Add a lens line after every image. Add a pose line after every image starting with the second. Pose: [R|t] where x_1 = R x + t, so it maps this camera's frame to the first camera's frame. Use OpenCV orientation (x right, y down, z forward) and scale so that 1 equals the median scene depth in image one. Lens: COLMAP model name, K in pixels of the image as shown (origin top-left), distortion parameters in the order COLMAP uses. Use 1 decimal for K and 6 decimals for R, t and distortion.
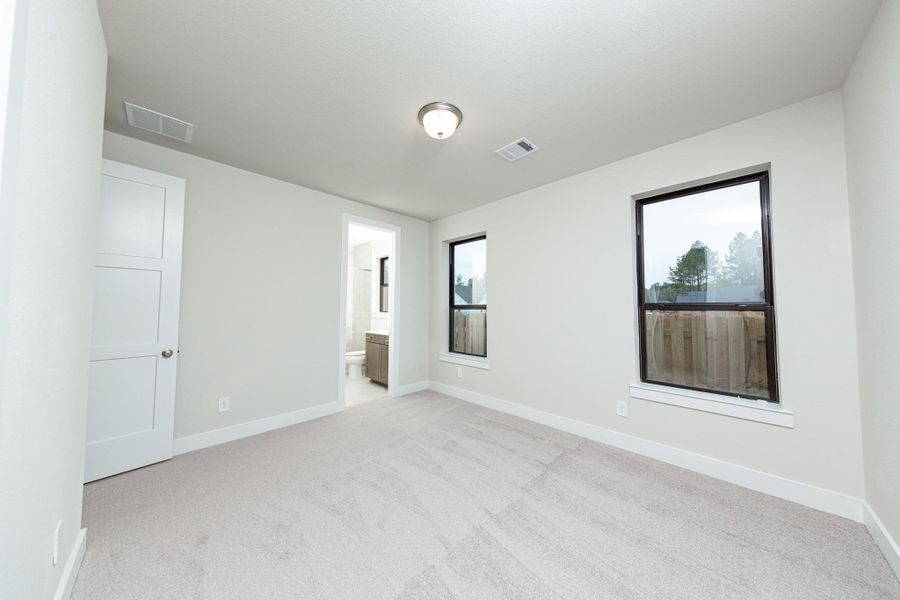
lens RADIAL K [[285.3, 0, 449.2], [0, 285.3, 297.1], [0, 0, 1]] dist [0.019243, 0.000041]
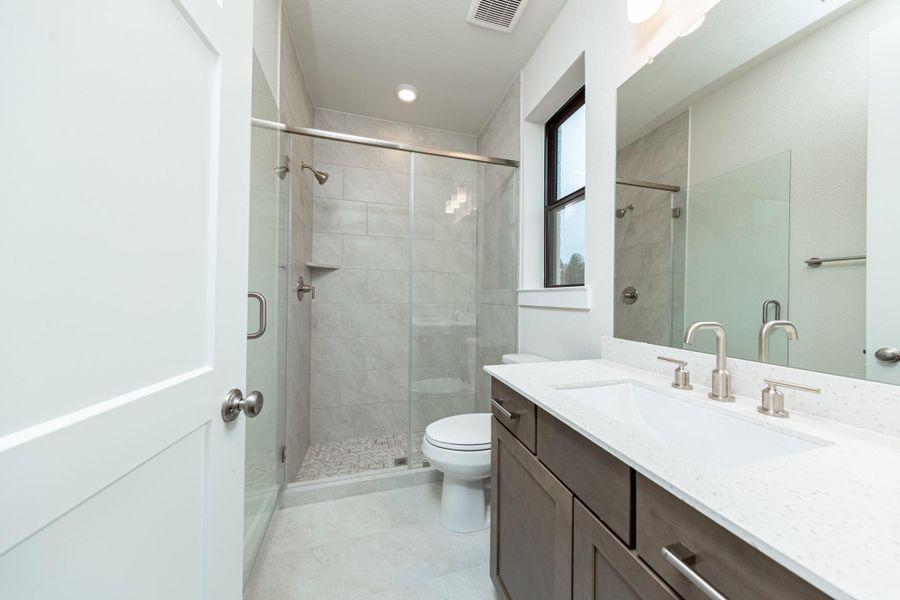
lens RADIAL K [[285.3, 0, 452.1], [0, 285.3, 299.4], [0, 0, 1]] dist [0.019243, 0.000041]
pose [[0.866126, -0.000319, -0.499825, -0.170992], [0.019204, 0.999283, 0.032640, 0.051637], [0.499456, -0.037869, 0.865511, 0.664091]]
